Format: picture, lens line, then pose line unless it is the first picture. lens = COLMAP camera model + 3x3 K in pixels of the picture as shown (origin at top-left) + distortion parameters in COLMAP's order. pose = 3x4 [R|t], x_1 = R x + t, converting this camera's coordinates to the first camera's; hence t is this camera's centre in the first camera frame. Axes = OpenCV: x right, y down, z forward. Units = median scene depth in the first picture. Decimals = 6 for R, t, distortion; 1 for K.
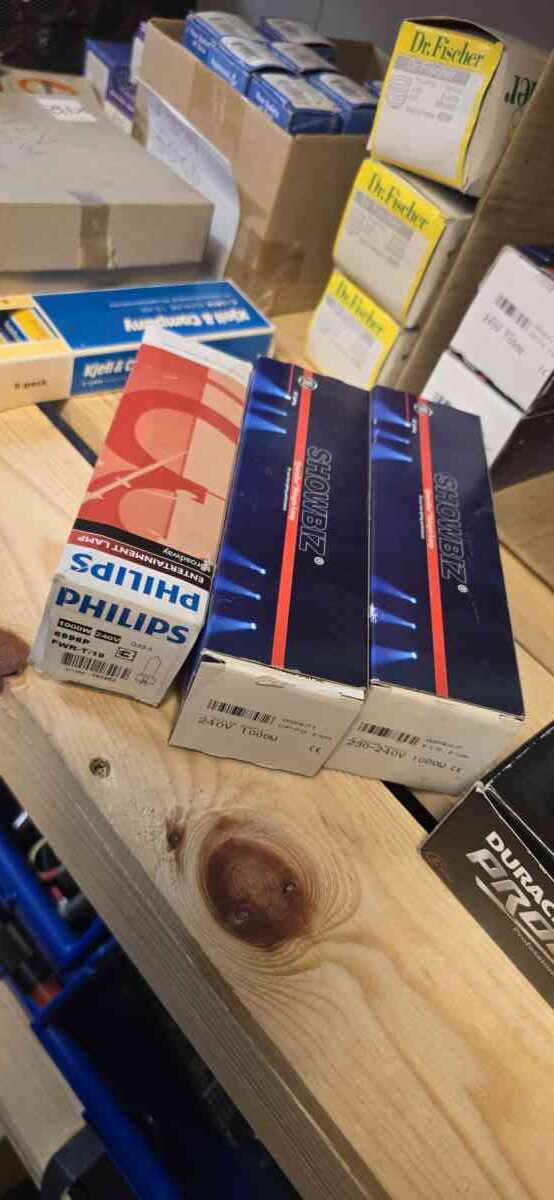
lens RADIAL K [[804.5, 0, 277.0], [0, 804.5, 600.0], [0, 0, 1]] dist [0.056735, -0.000636]
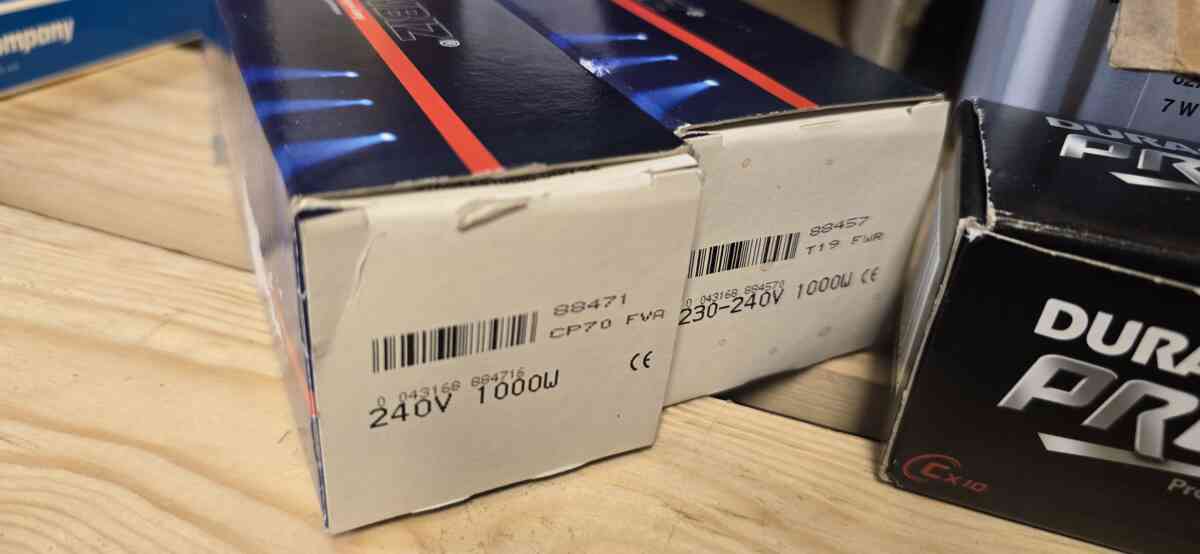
lens RADIAL K [[804.5, 0, 579.2], [0, 804.5, 181.9], [0, 0, 1]] dist [0.056735, -0.000636]
pose [[0.840866, -0.426043, 0.333814, -0.092250], [0.502637, 0.843437, -0.189656, 0.175749], [-0.200750, 0.327262, 0.923363, 0.577773]]
